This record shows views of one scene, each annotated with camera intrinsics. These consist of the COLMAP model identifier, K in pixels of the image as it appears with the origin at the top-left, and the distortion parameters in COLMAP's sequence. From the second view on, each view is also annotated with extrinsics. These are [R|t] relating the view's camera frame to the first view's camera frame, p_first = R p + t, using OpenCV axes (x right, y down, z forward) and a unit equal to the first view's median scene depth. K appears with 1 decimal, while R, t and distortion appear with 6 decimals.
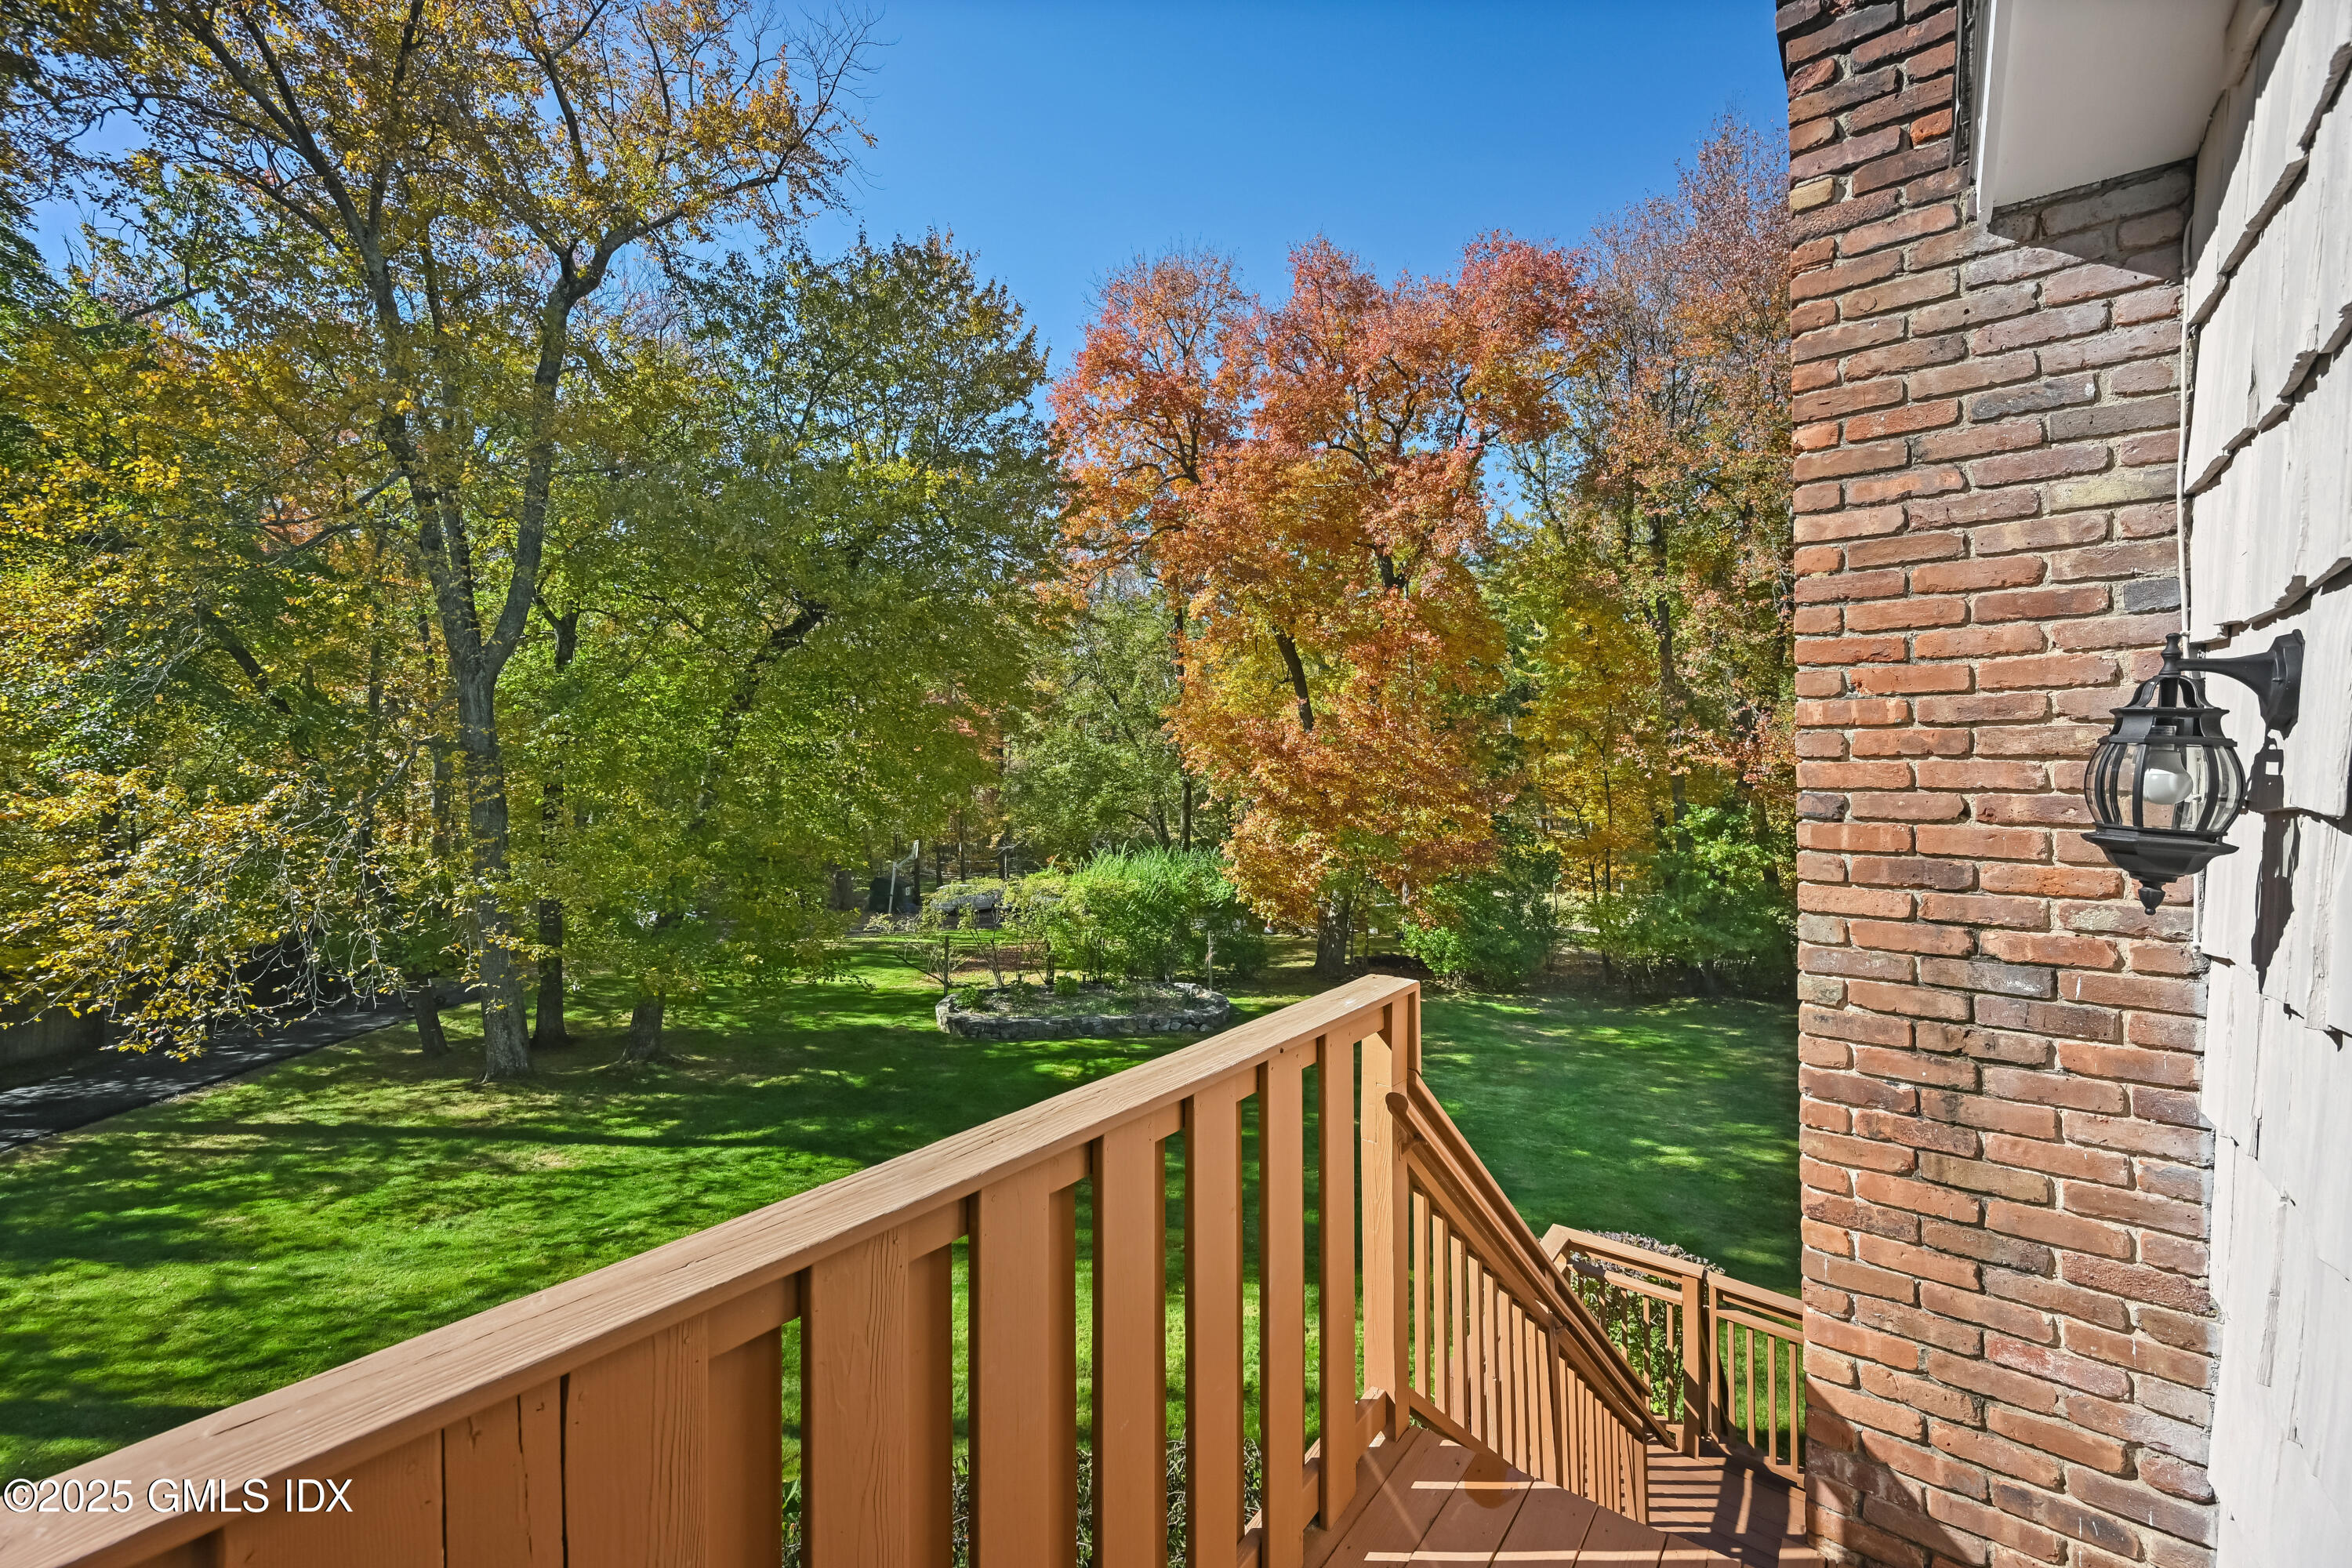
lens RADIAL K [[914.8, 0, 1173.1], [0, 914.8, 776.5], [0, 0, 1]] dist [-0.001132, -0.000649]
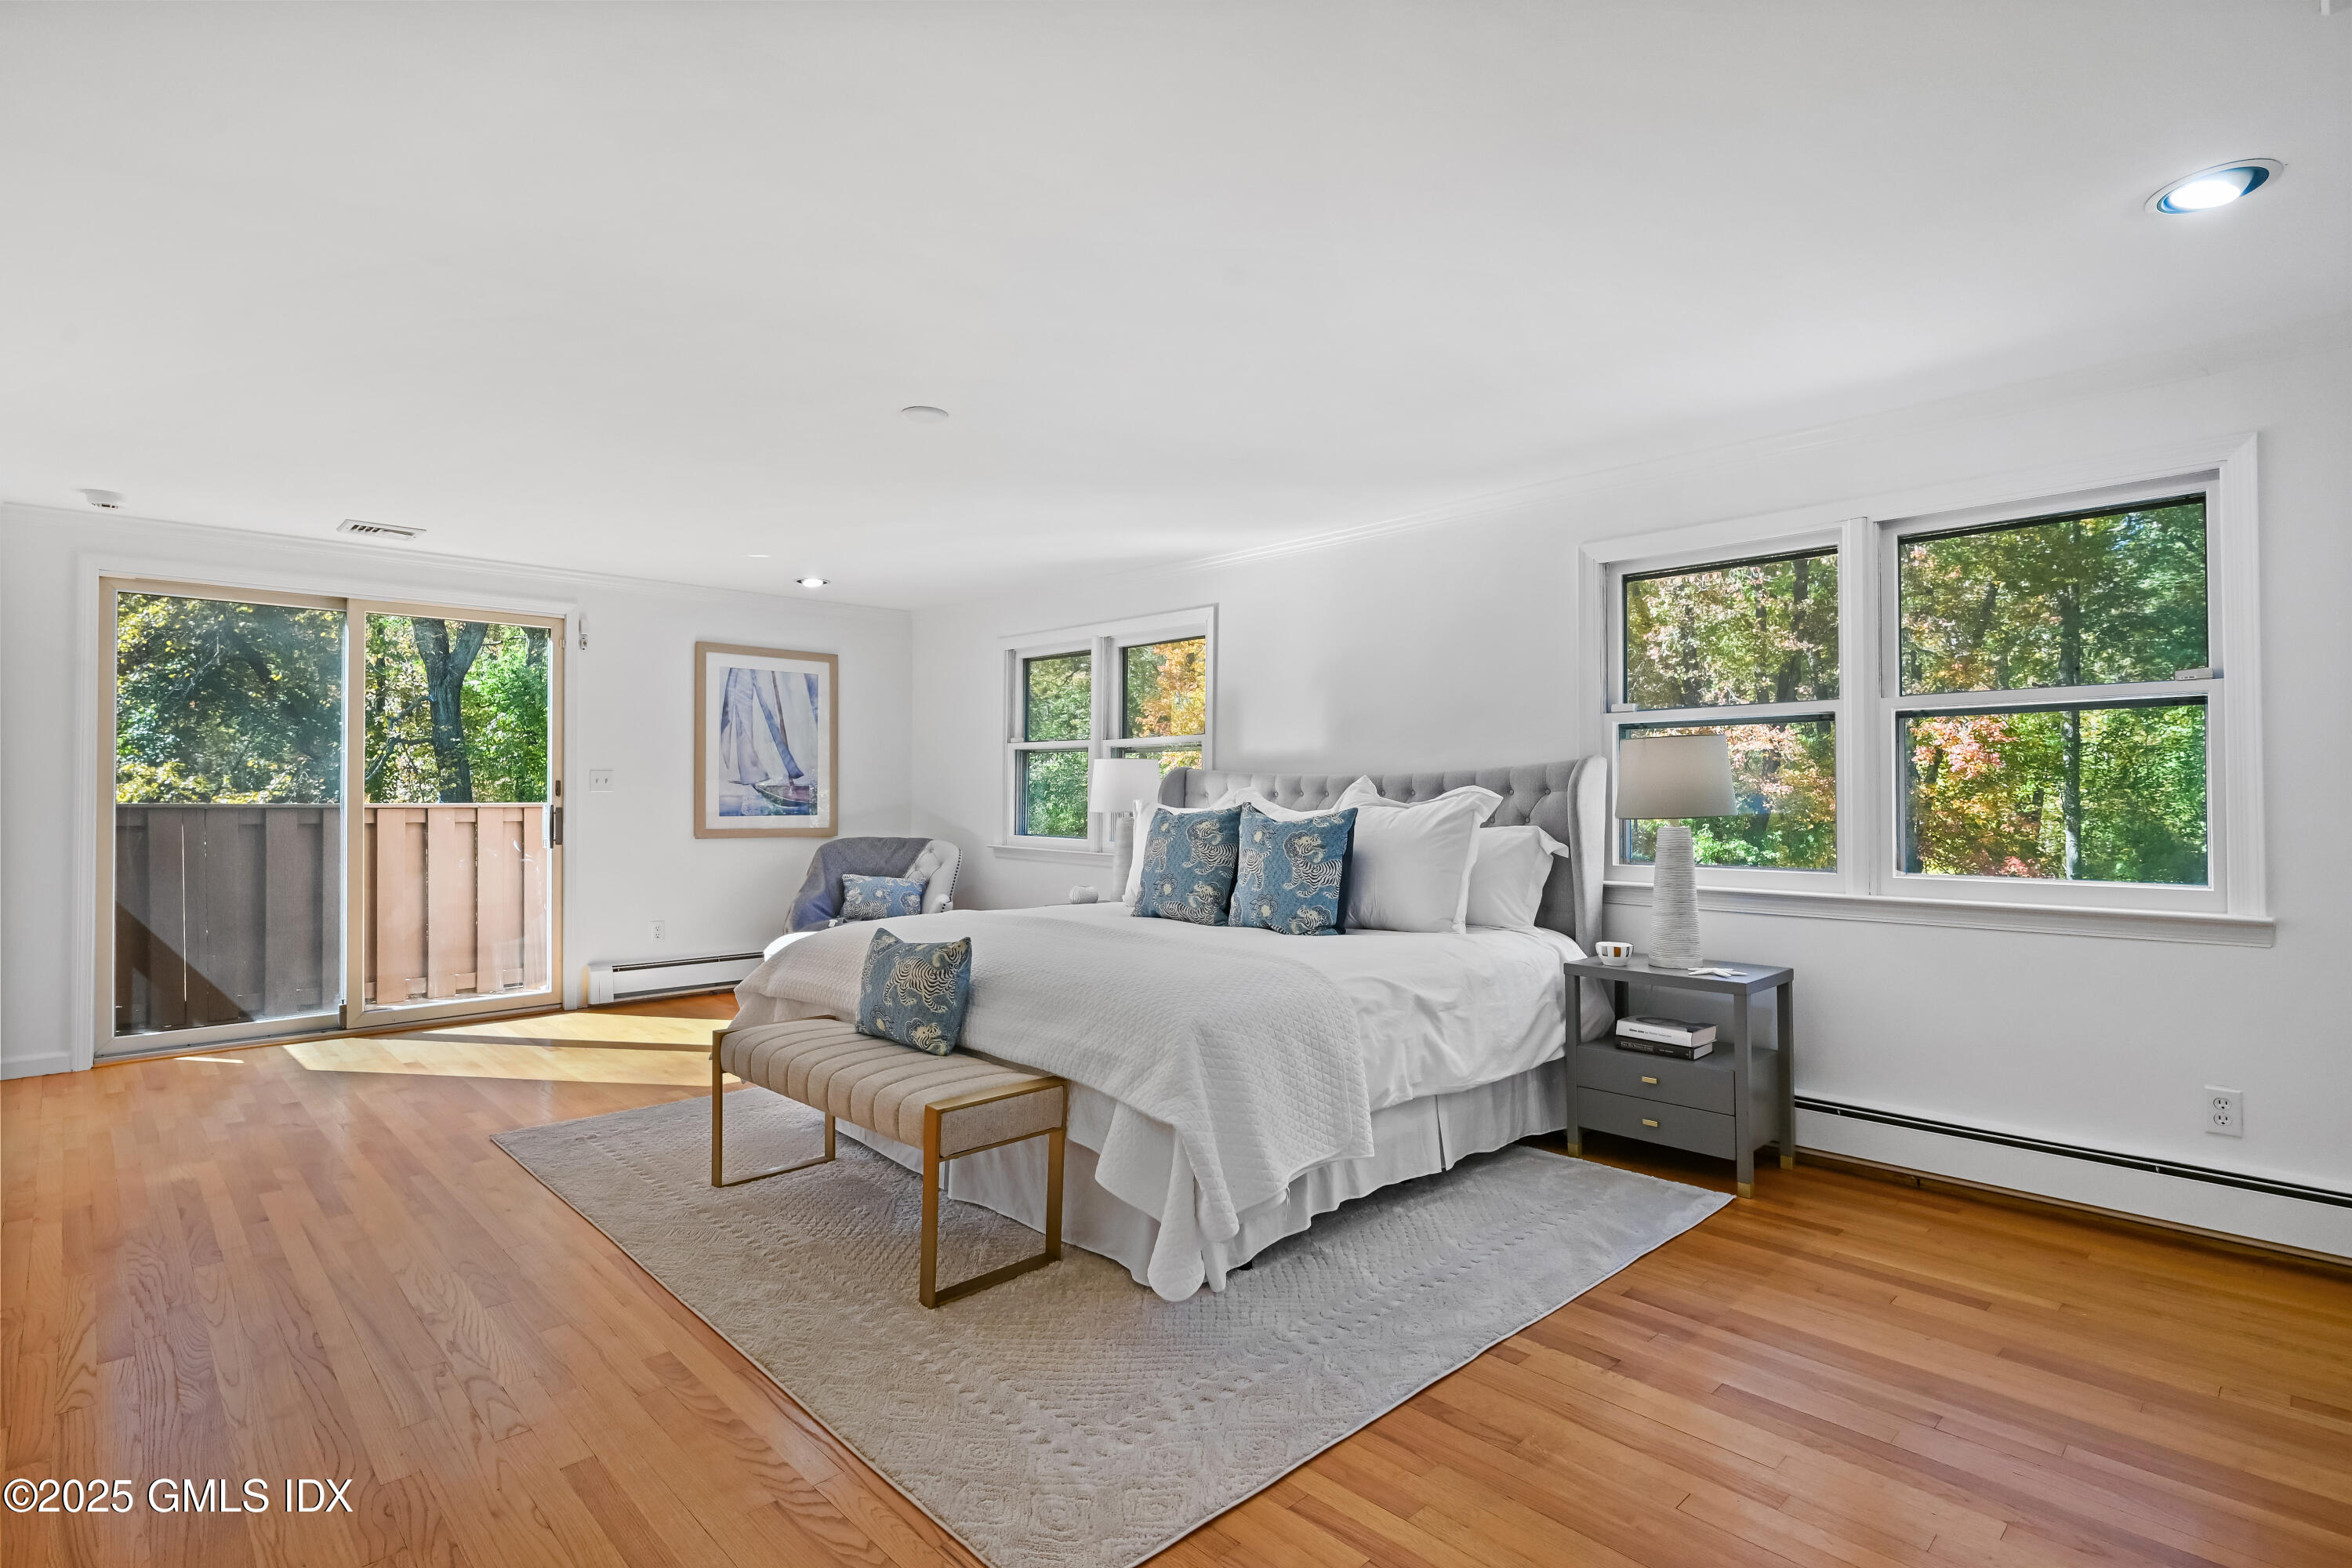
lens RADIAL K [[1137.6, 0, 1179.6], [0, 1137.6, 785.3], [0, 0, 1]] dist [0.001101, 0.000236]
pose [[0.991325, -0.004249, -0.131364, 0.368400], [0.004306, 0.999991, 0.000154, 0.025869], [0.131363, -0.000718, 0.991334, -0.307170]]
